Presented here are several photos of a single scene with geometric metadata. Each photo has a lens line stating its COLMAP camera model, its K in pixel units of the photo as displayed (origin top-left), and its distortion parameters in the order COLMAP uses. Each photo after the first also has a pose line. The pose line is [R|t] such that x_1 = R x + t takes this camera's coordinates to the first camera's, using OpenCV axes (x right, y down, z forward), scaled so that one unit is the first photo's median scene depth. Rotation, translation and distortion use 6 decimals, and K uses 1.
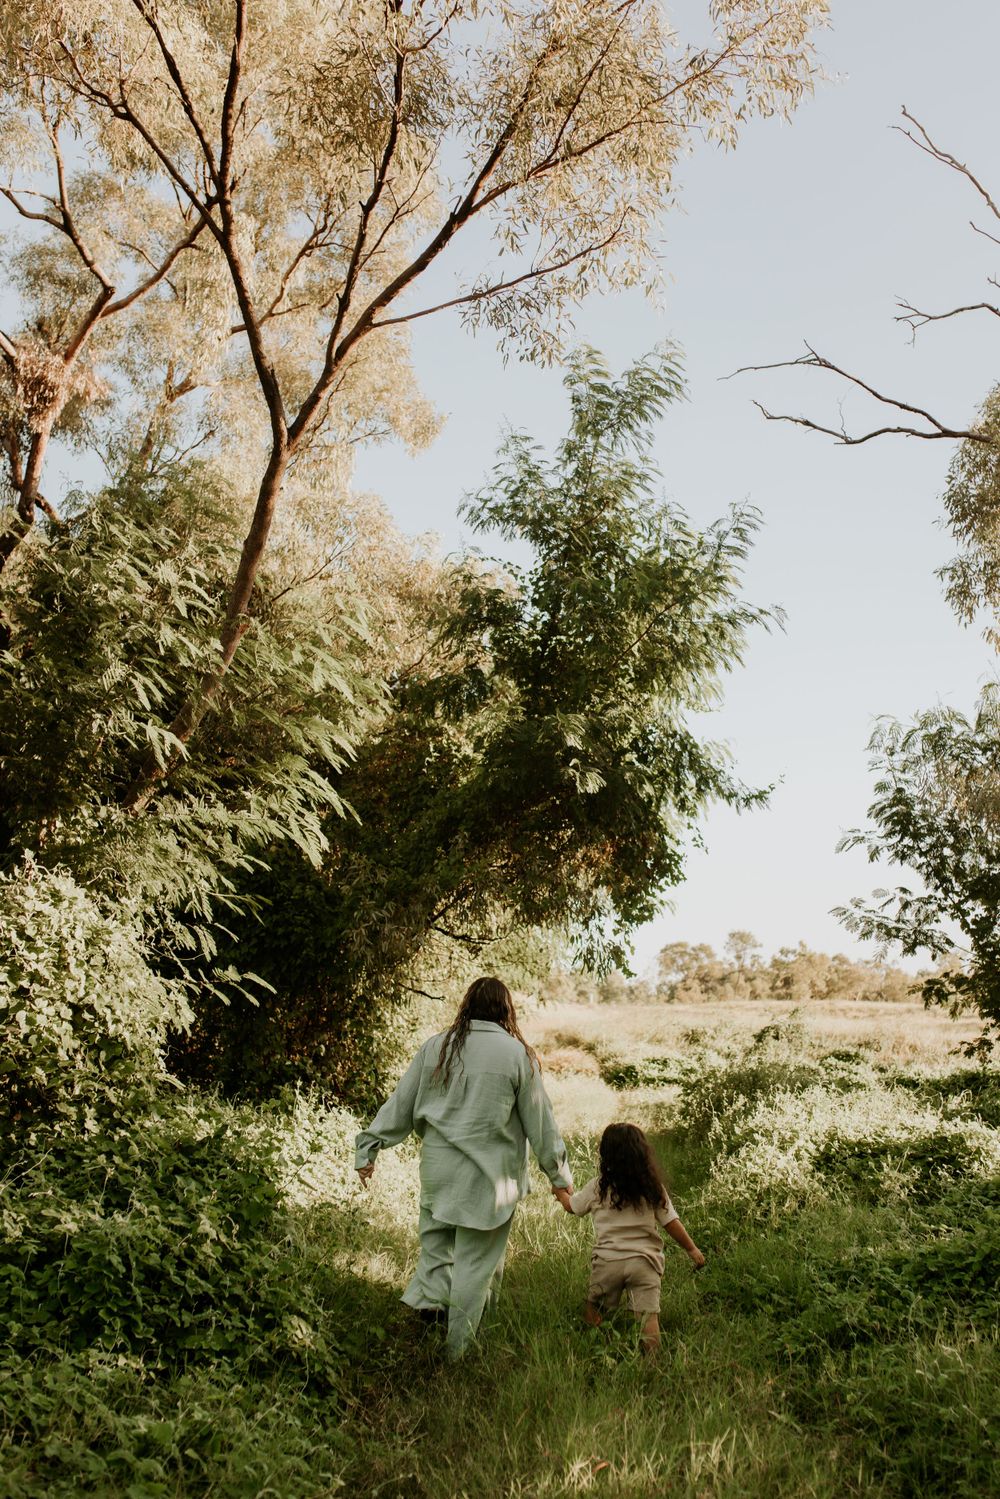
lens RADIAL K [[1439.4, 0, 500.0], [0, 1439.4, 749.5], [0, 0, 1]] dist [-0.005131, 0.008425]
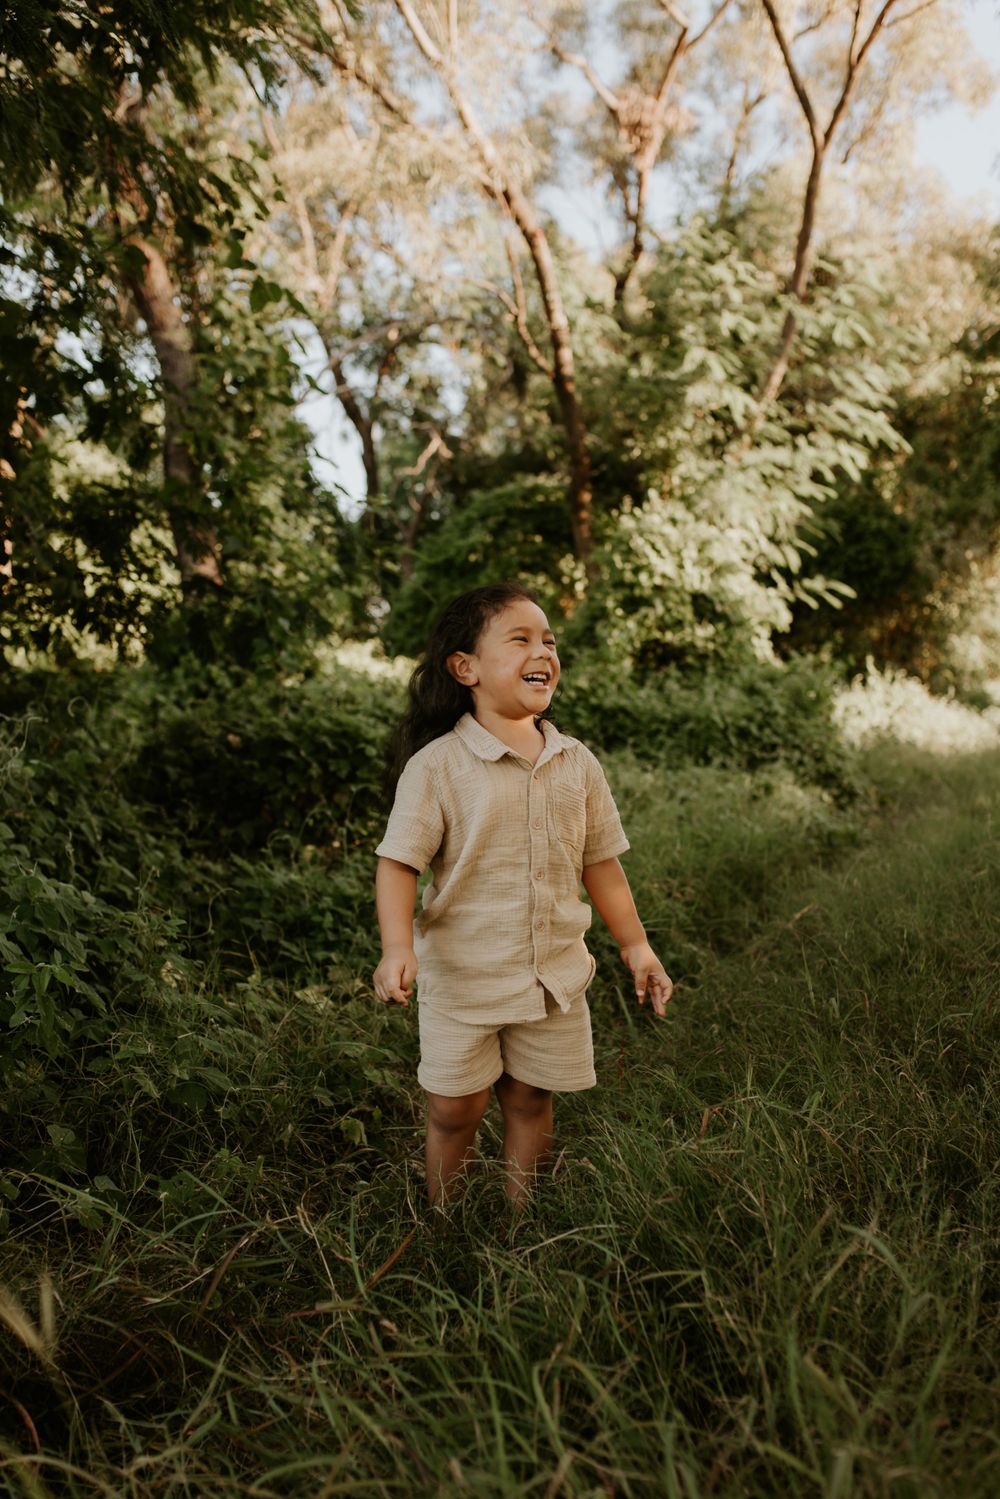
lens RADIAL K [[1439.4, 0, 500.0], [0, 1439.4, 749.5], [0, 0, 1]] dist [-0.005131, 0.008425]
pose [[0.896857, -0.032854, -0.441098, 0.125981], [0.120427, 0.977702, 0.172034, 0.045509], [0.425611, -0.207410, 0.880816, -0.298708]]
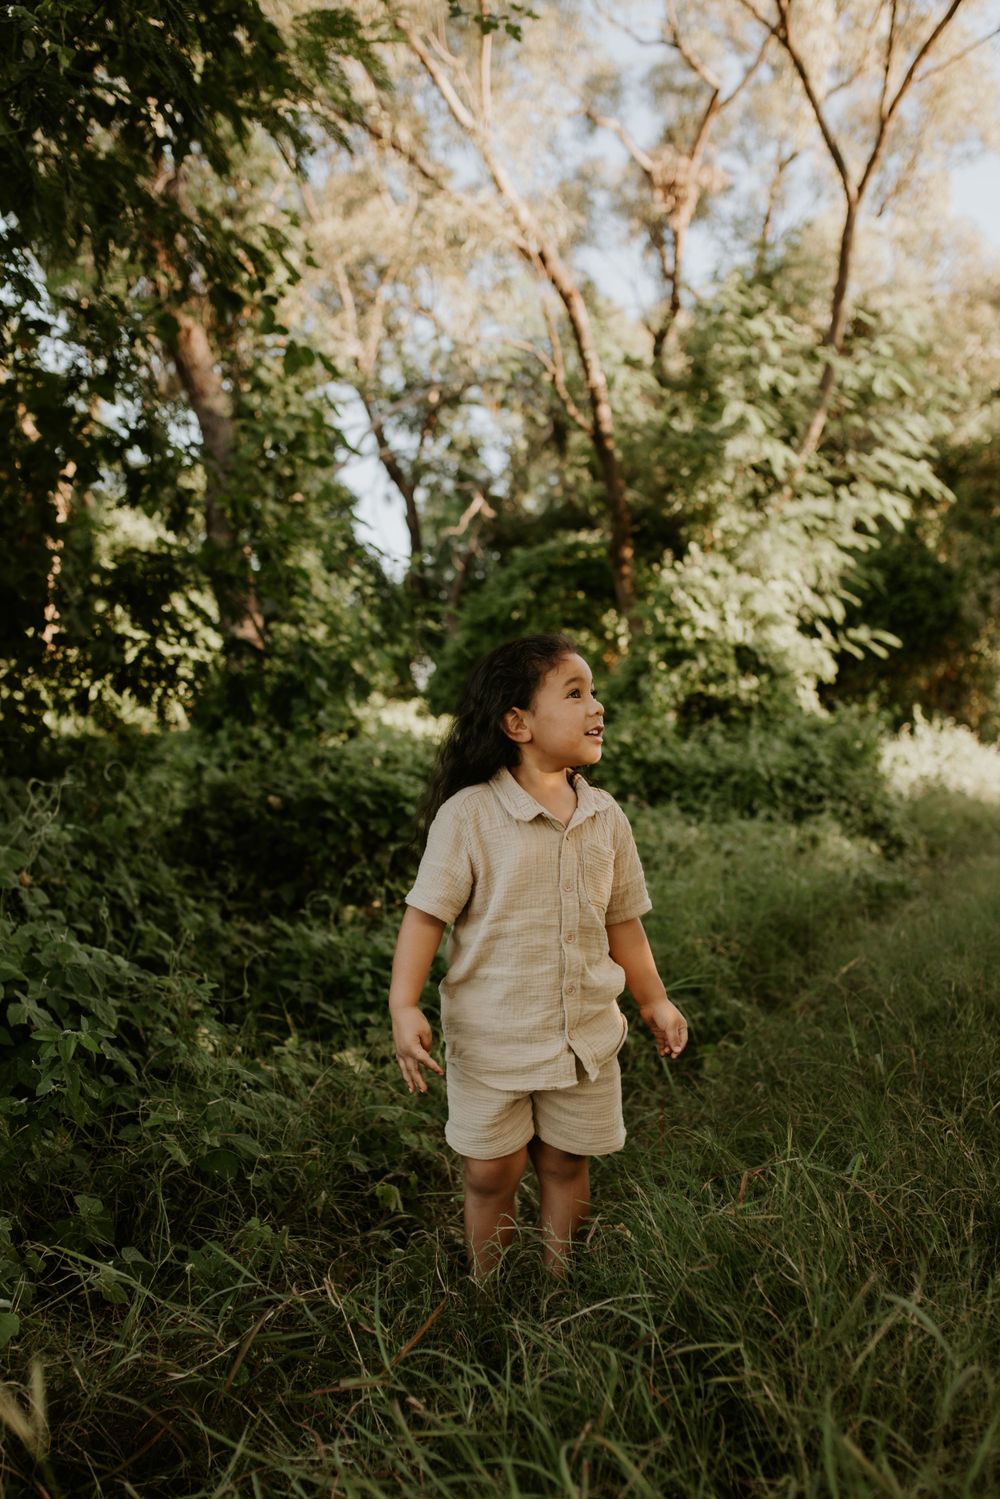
lens RADIAL K [[1435.3, 0, 510.4], [0, 1435.3, 759.8], [0, 0, 1]] dist [-0.002788, 0.001648]
pose [[0.882929, -0.064190, -0.465098, 0.128202], [0.143108, 0.980265, 0.136381, 0.047296], [0.447165, -0.186974, 0.874691, -0.291821]]
